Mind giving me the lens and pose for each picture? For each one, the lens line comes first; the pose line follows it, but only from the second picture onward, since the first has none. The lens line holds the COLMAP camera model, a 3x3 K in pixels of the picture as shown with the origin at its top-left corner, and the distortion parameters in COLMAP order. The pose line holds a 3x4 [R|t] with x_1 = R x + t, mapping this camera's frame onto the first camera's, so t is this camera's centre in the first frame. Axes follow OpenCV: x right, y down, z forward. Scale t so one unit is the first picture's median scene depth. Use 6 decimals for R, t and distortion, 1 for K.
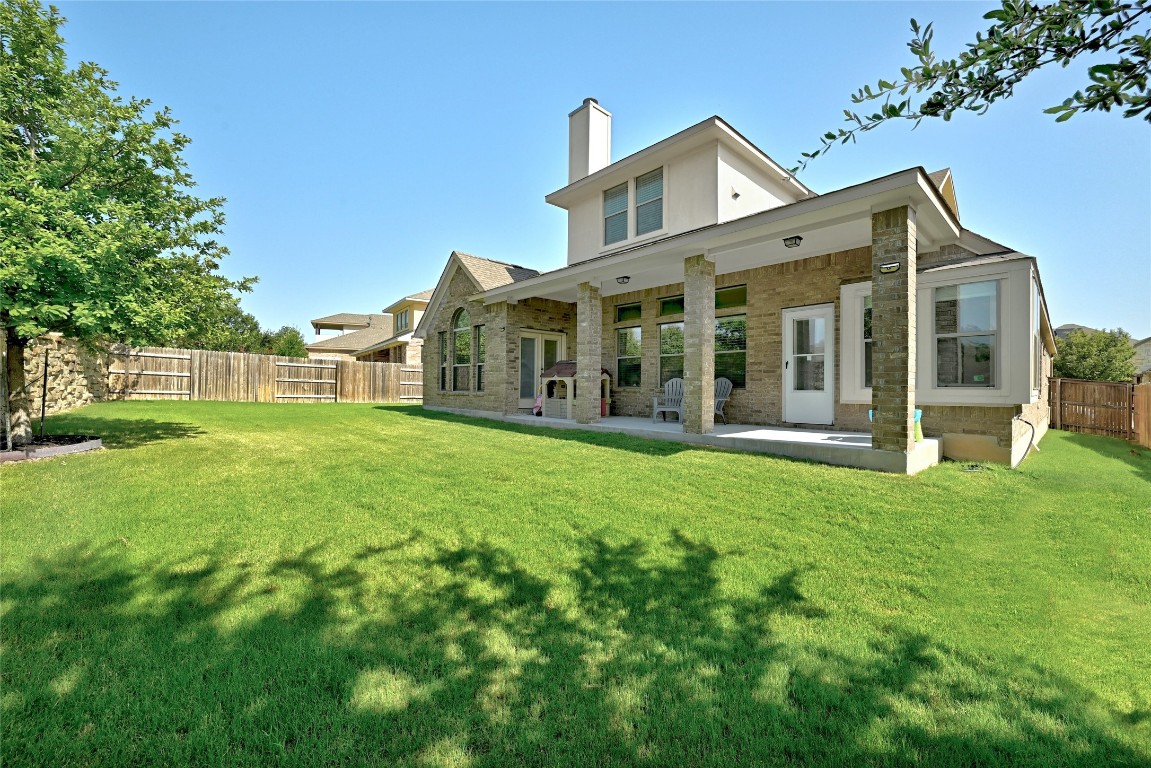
lens RADIAL K [[458.3, 0, 573.8], [0, 458.3, 385.2], [0, 0, 1]] dist [0.000025, -0.000084]
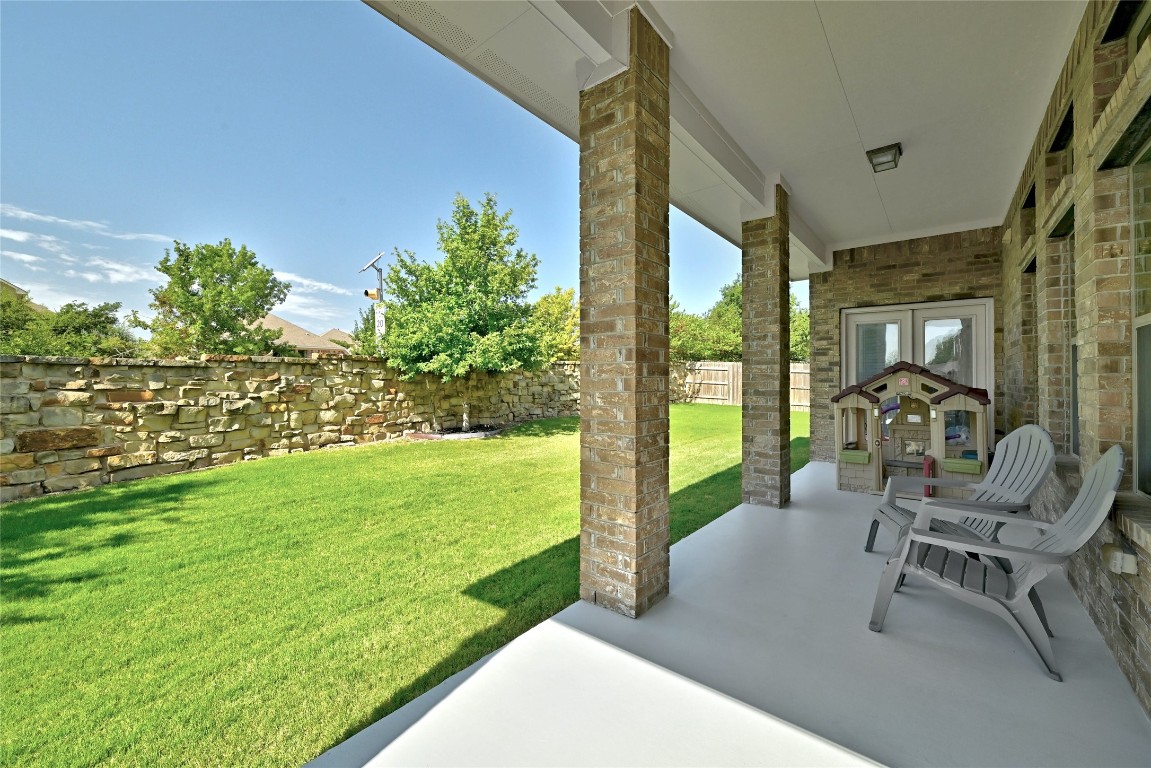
lens RADIAL K [[458.3, 0, 575.3], [0, 458.3, 379.9], [0, 0, 1]] dist [0.000025, -0.000084]
pose [[0.160177, -0.008517, -0.987052, 0.295381], [0.008334, 0.999939, -0.007276, -0.027871], [0.987053, -0.007060, 0.160238, 0.440087]]
